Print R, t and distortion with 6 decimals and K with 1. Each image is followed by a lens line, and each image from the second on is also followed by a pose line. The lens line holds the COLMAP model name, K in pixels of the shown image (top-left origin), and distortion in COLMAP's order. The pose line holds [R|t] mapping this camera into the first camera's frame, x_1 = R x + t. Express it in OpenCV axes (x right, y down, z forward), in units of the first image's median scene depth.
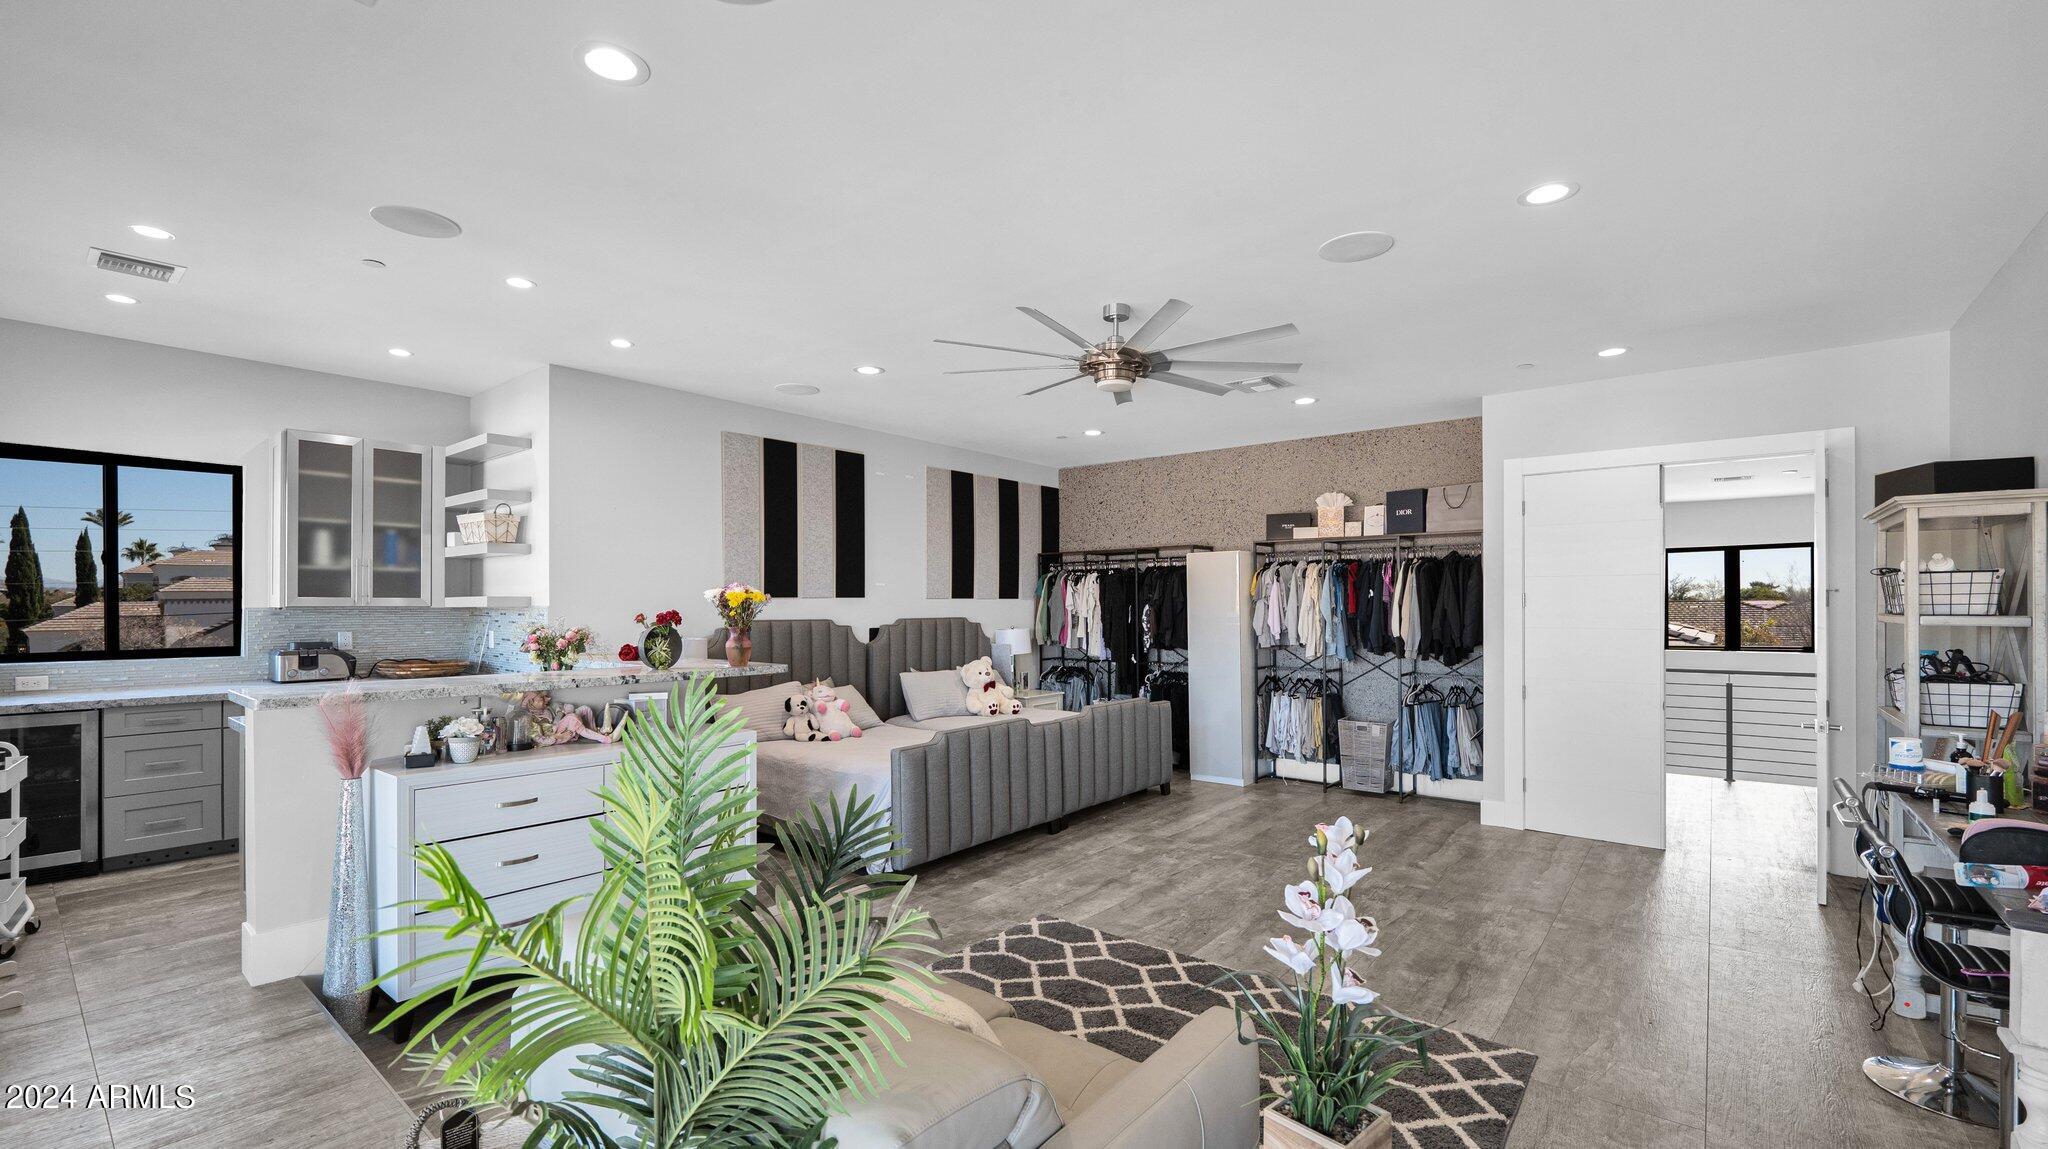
lens RADIAL K [[876.2, 0, 1021.2], [0, 876.2, 598.4], [0, 0, 1]] dist [-0.001415, -0.000115]
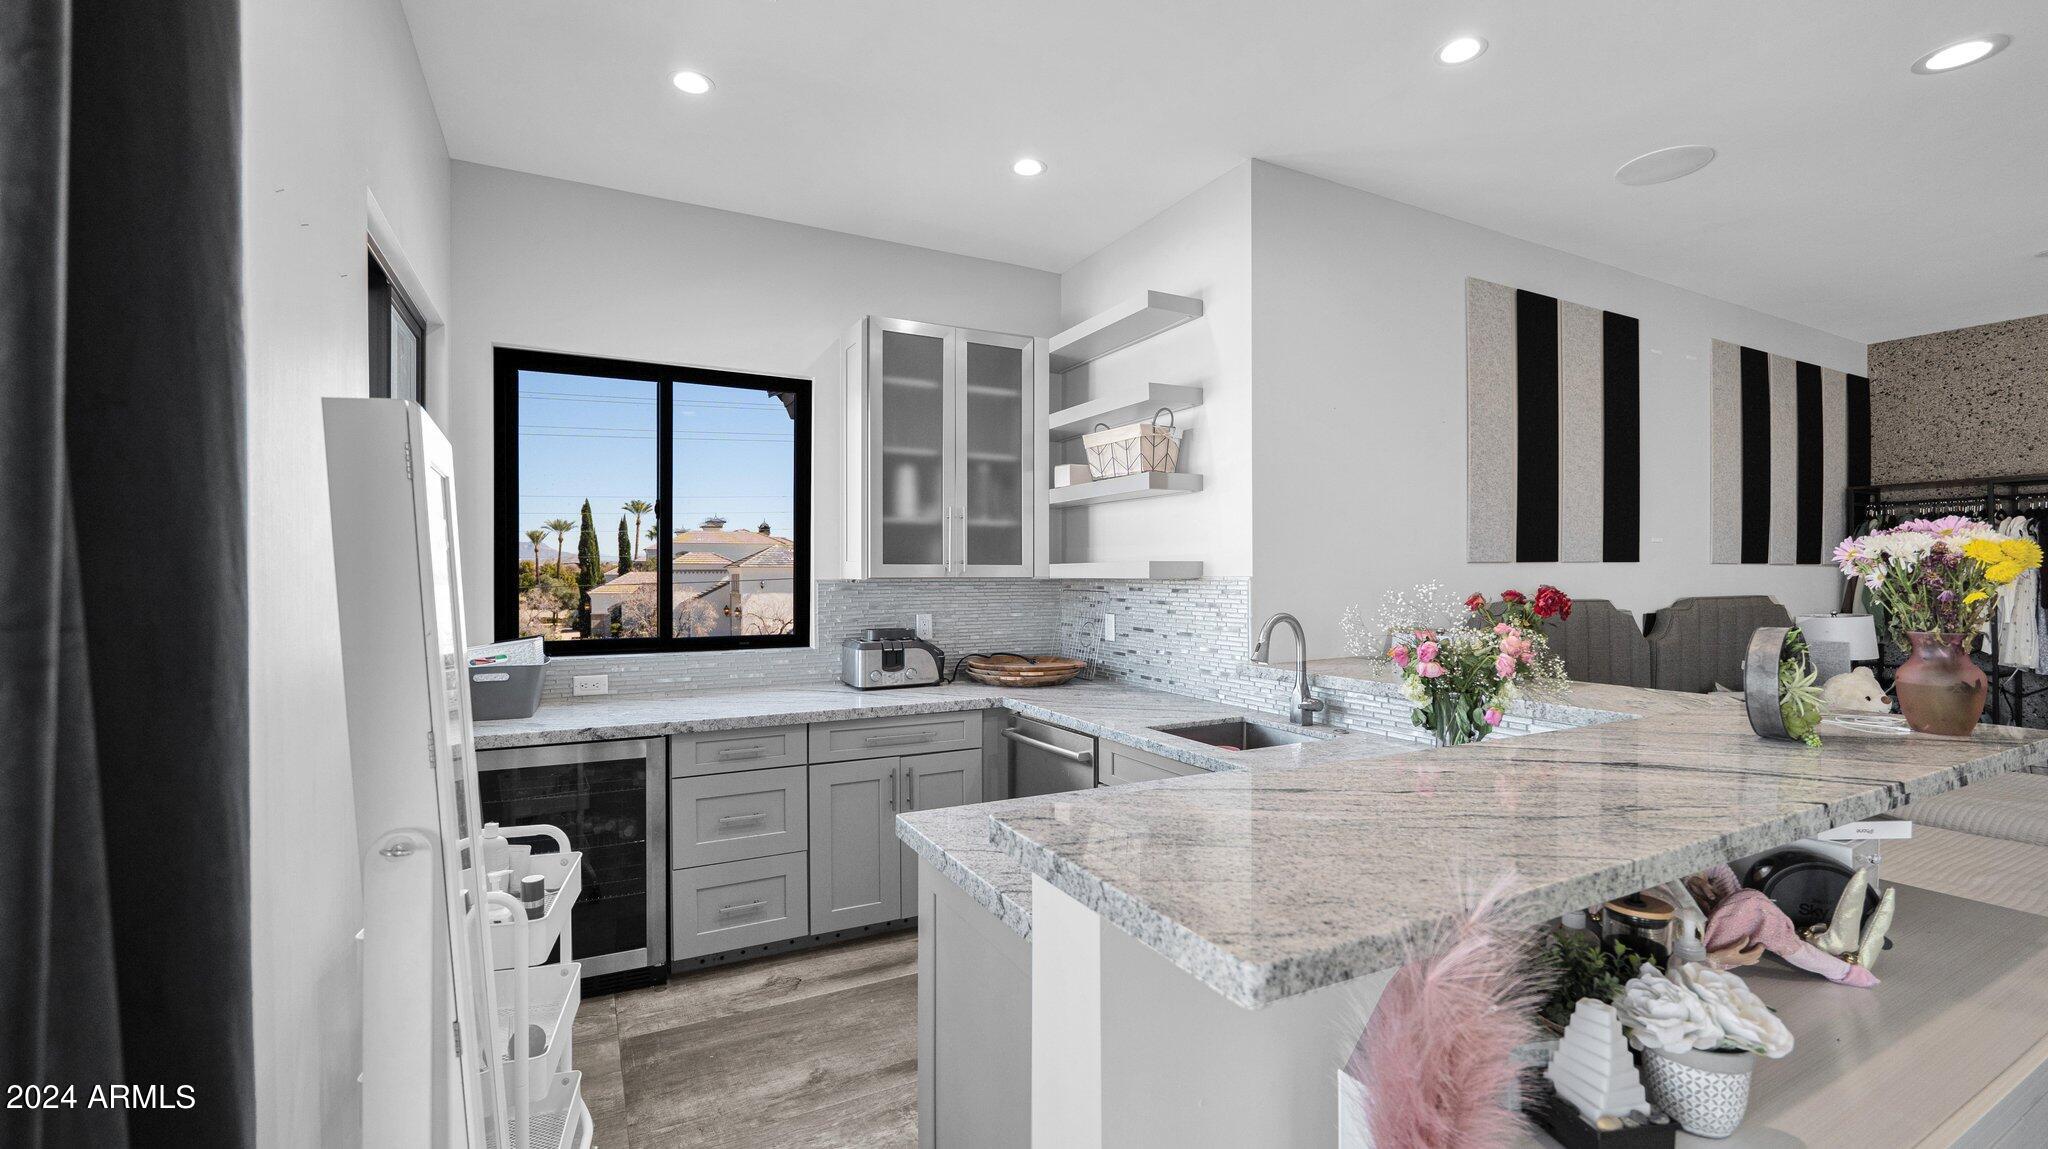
lens RADIAL K [[855.5, 0, 1024.0], [0, 855.5, 574.5], [0, 0, 1]] dist [-0.000070, 0.000012]
pose [[0.928259, -0.000239, -0.371935, -0.451662], [0.003367, 0.999964, 0.007761, 0.001776], [0.371920, -0.008457, 0.928226, 0.402798]]
